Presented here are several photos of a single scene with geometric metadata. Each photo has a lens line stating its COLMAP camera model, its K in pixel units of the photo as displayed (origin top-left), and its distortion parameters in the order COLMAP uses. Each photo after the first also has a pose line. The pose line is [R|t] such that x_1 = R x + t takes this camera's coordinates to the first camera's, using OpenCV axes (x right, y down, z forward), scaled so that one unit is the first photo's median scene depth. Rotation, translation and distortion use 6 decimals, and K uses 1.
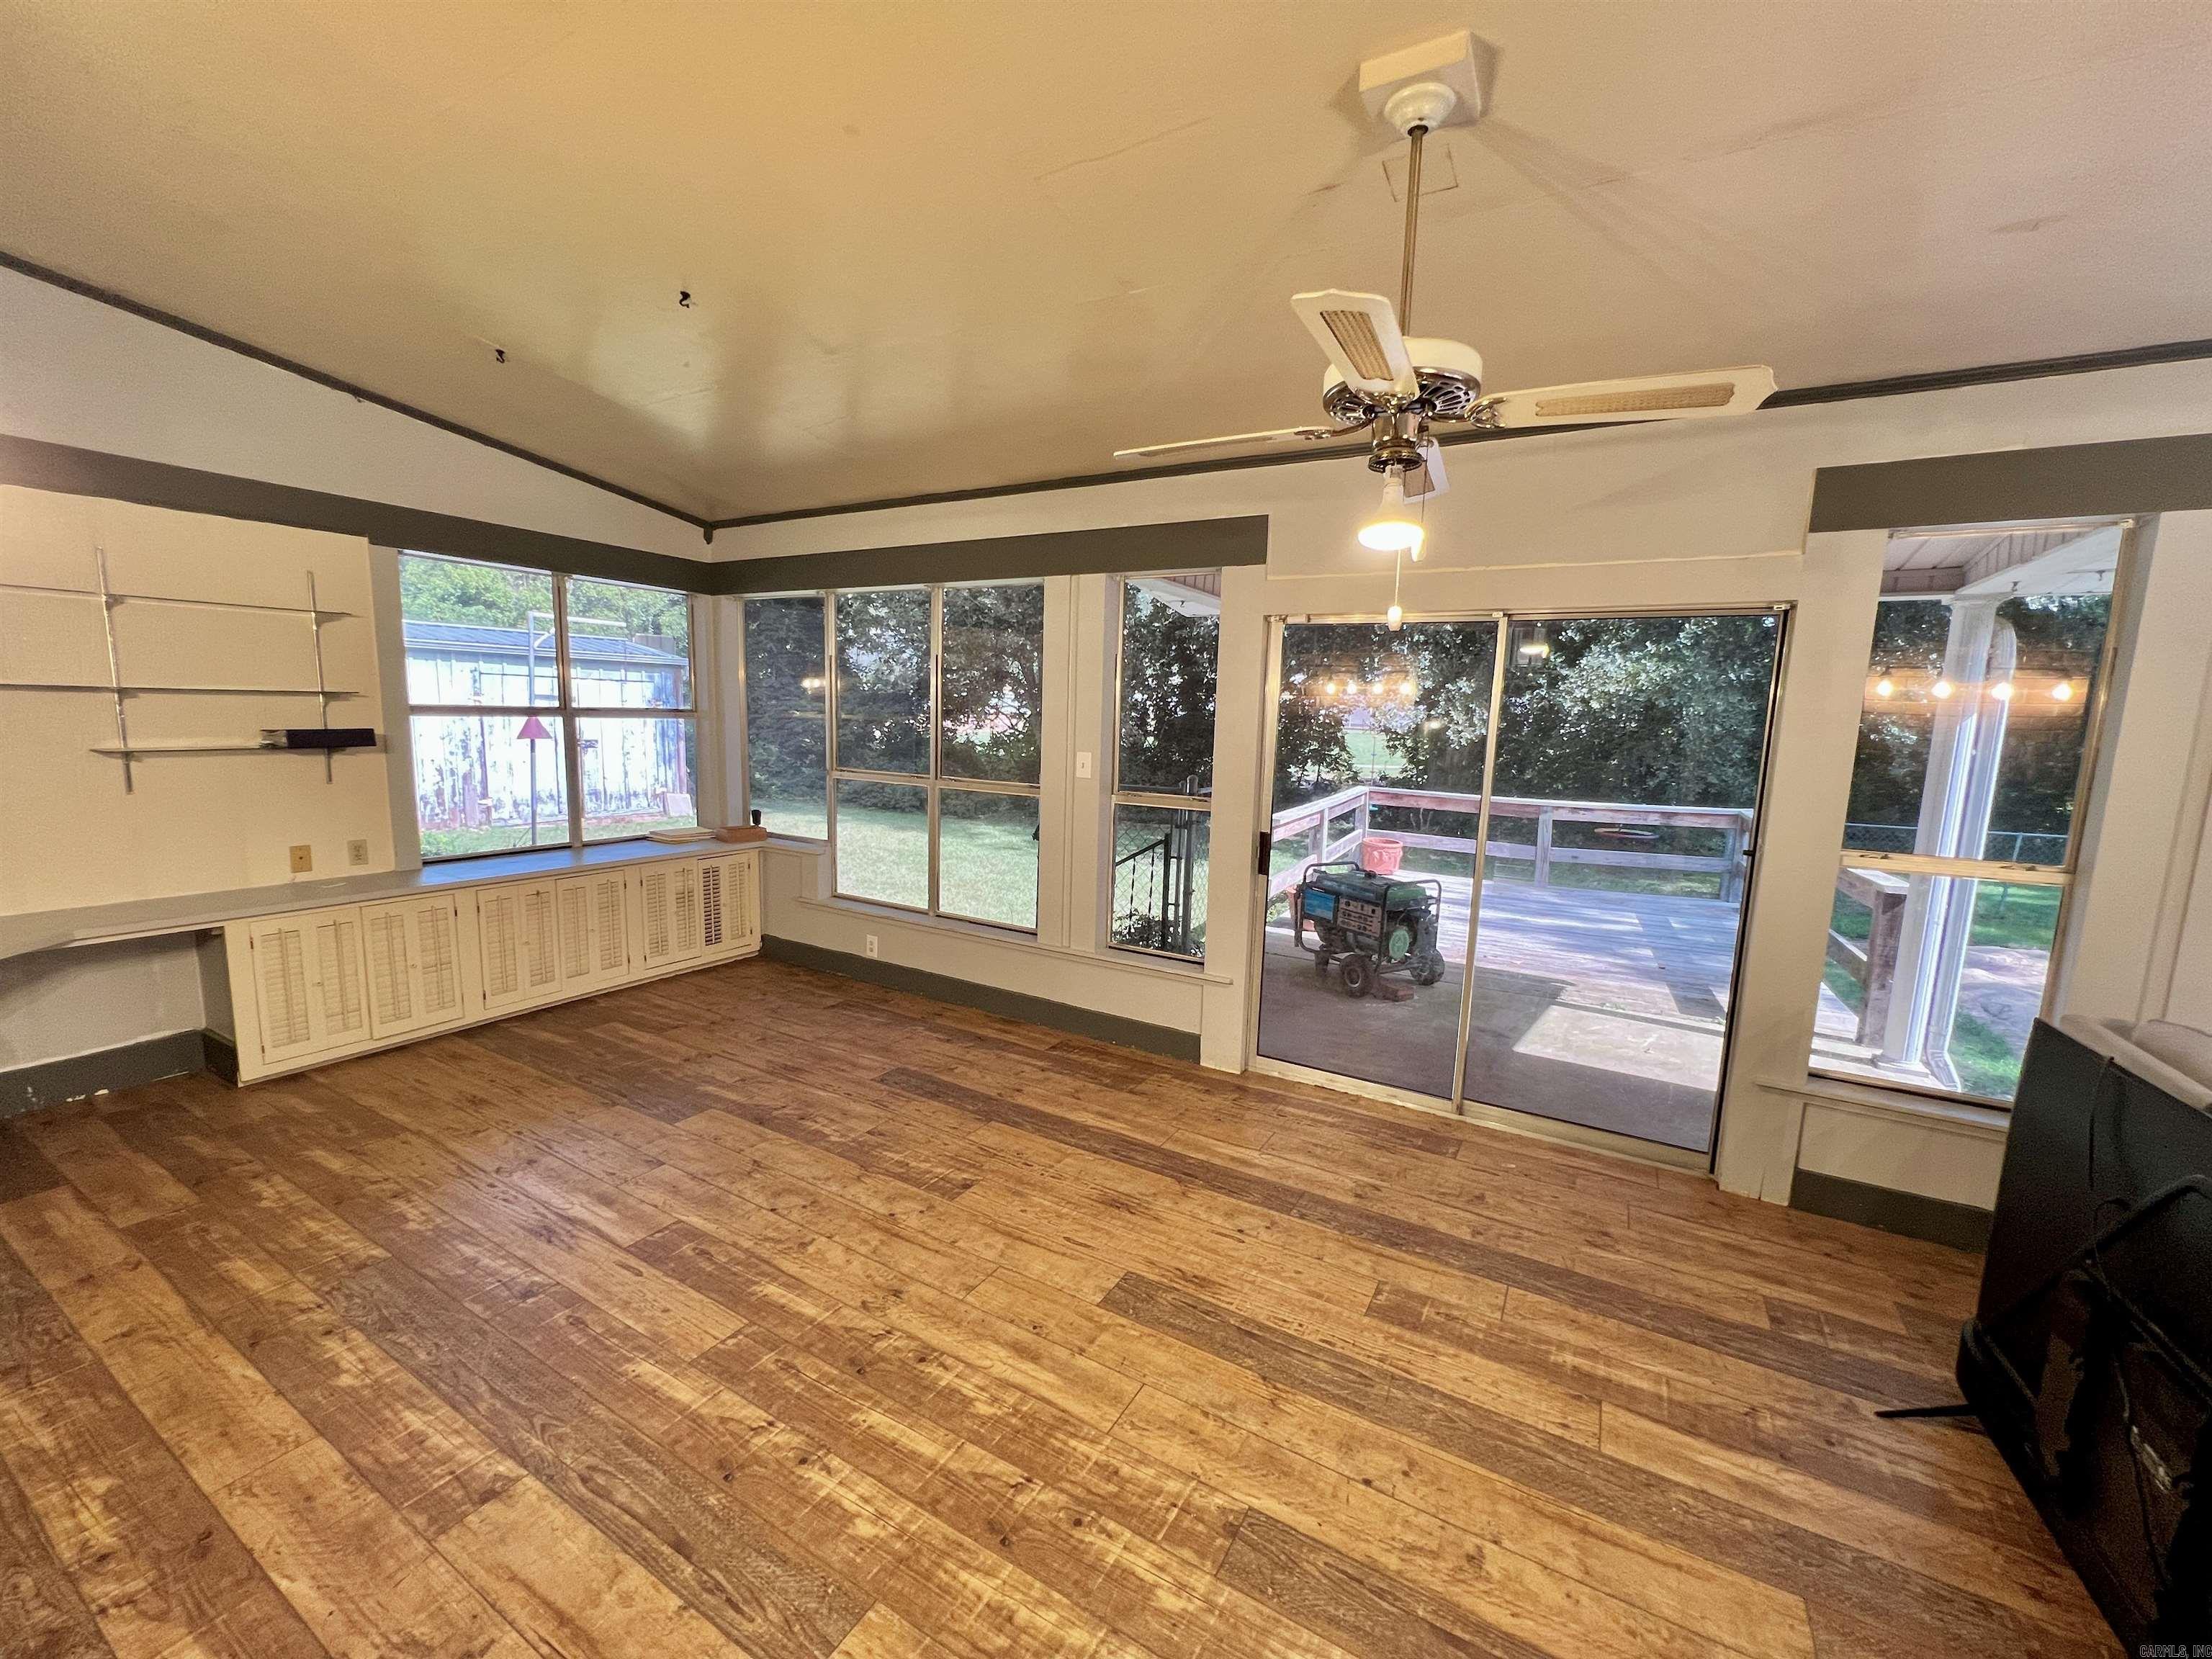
lens RADIAL K [[883.9, 0, 1110.6], [0, 883.9, 838.6], [0, 0, 1]] dist [-0.000346, 0.000793]
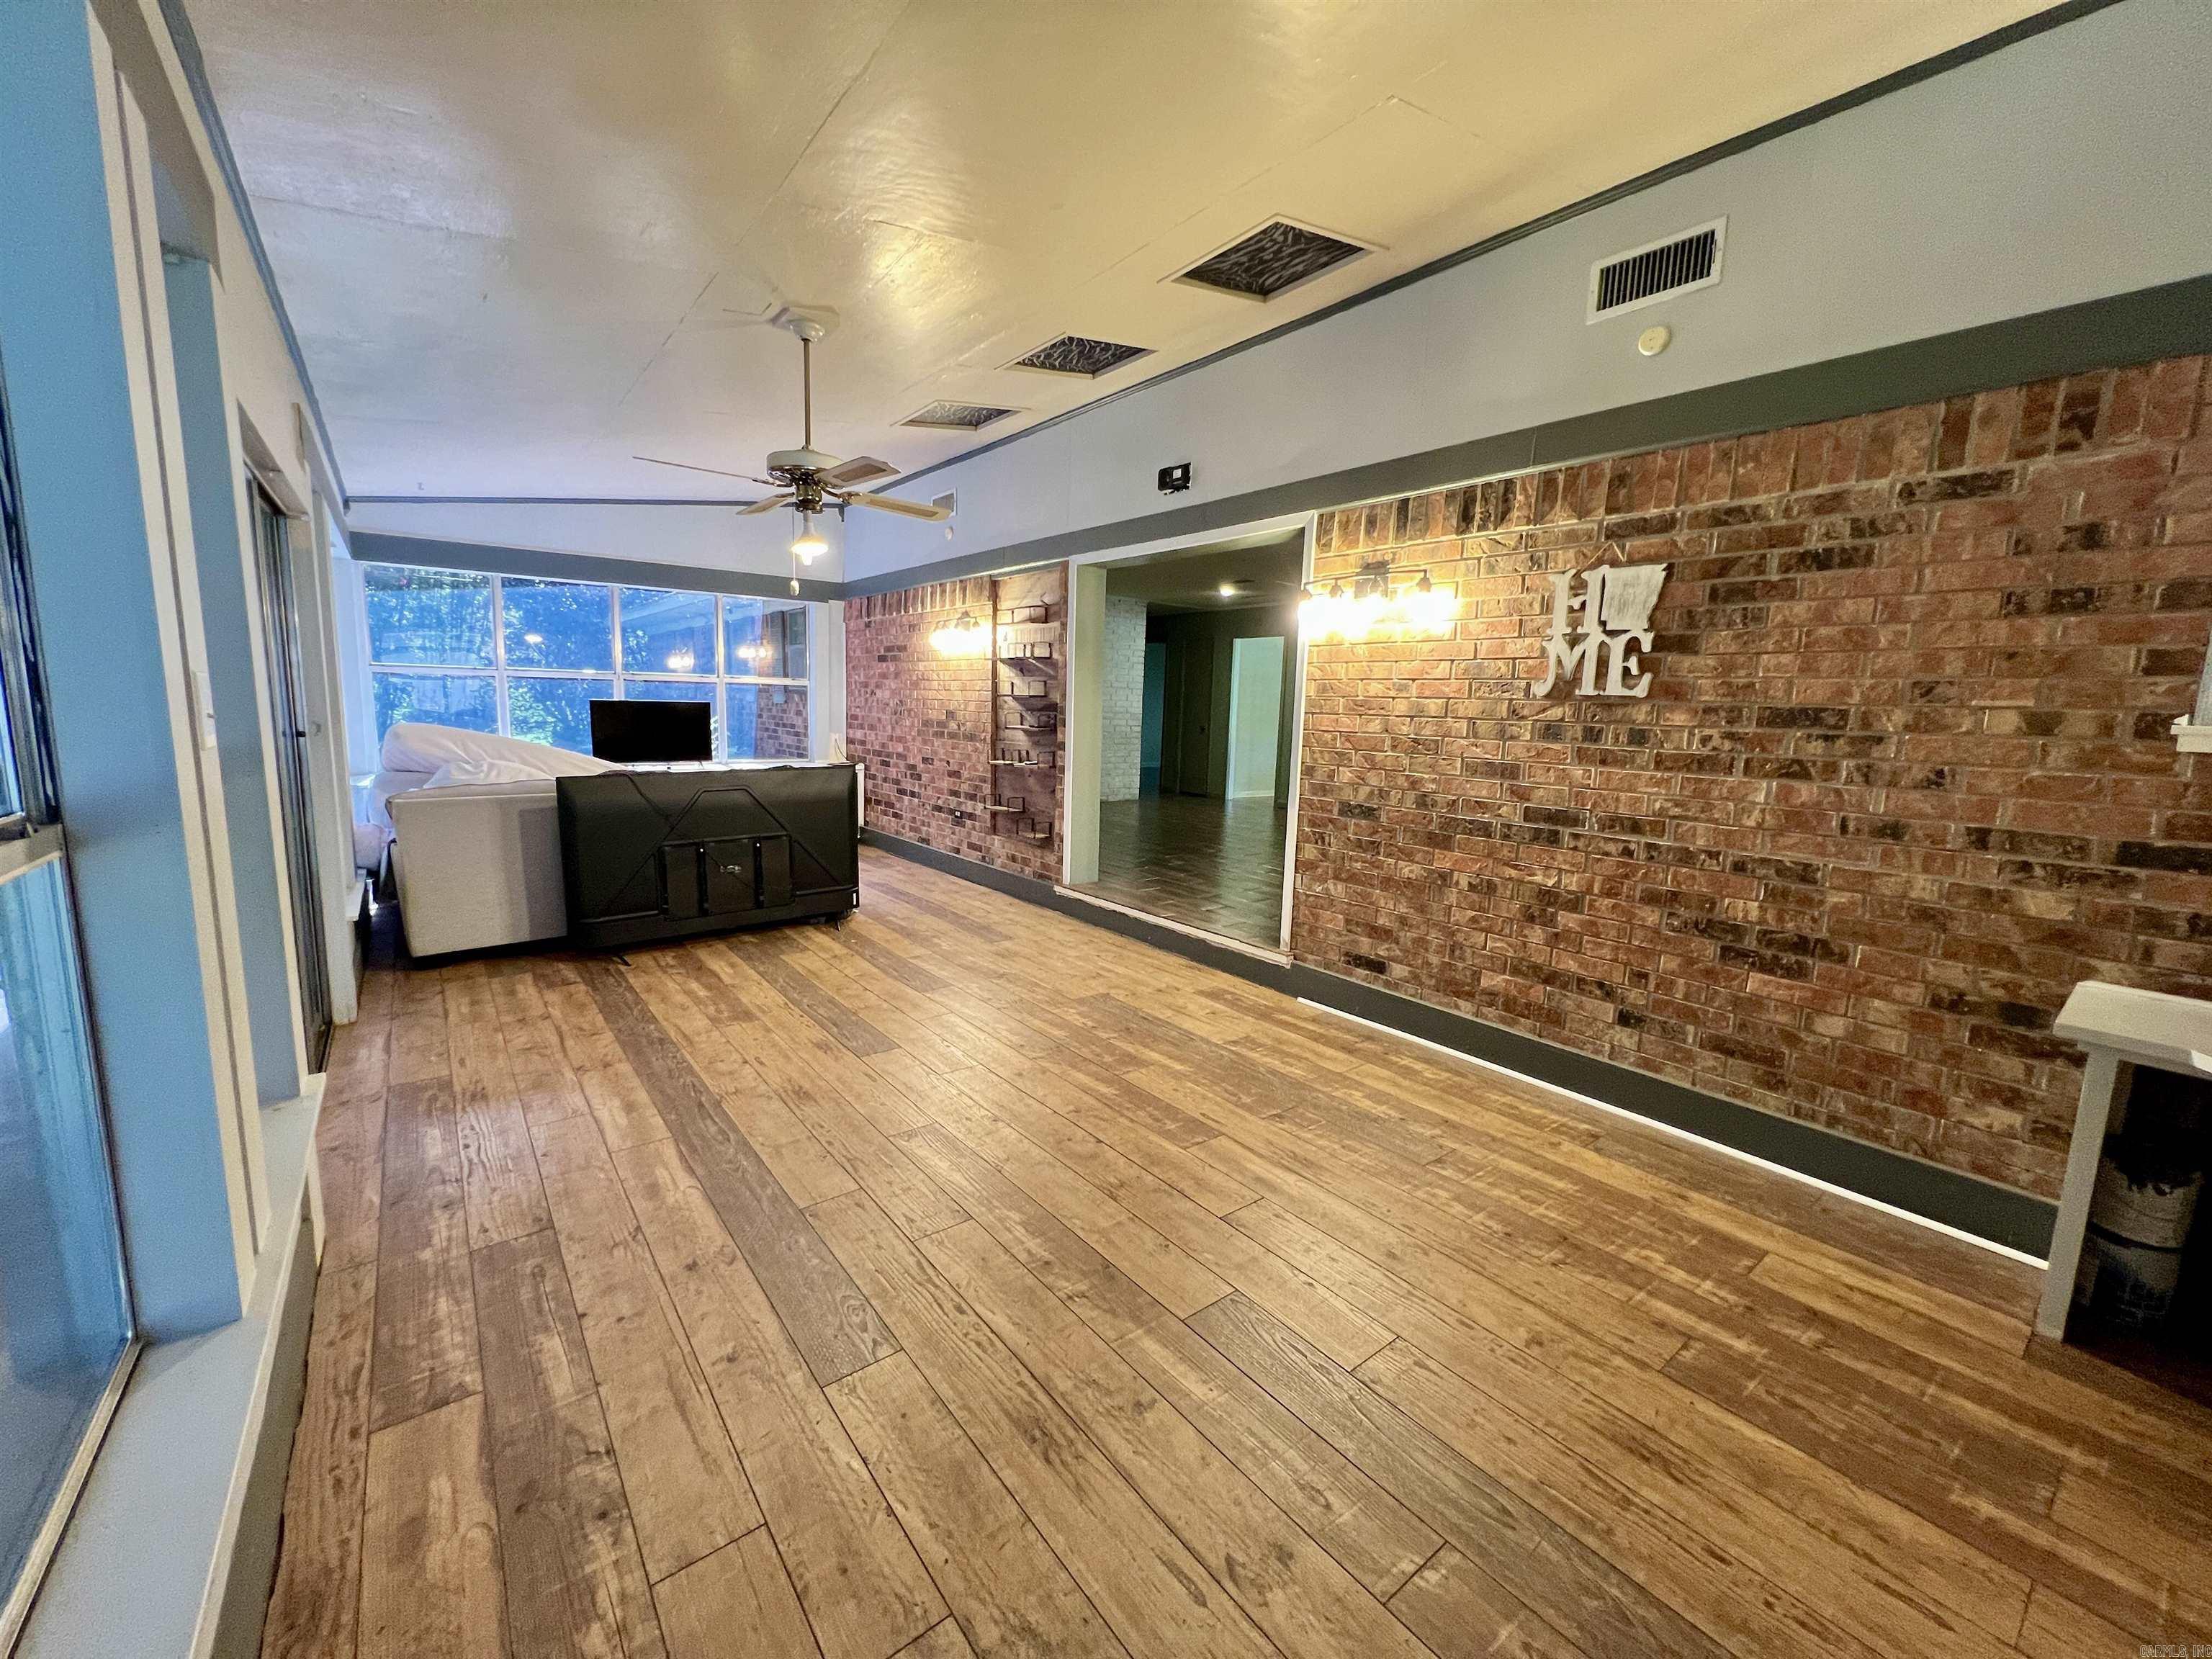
lens RADIAL K [[883.9, 0, 1114.6], [0, 883.9, 829.8], [0, 0, 1]] dist [-0.000346, 0.000793]
pose [[-0.926409, -0.109223, 0.360329, -0.790114], [-0.003851, 0.959700, 0.281002, -0.225100], [-0.376500, 0.258935, -0.889495, 1.965172]]
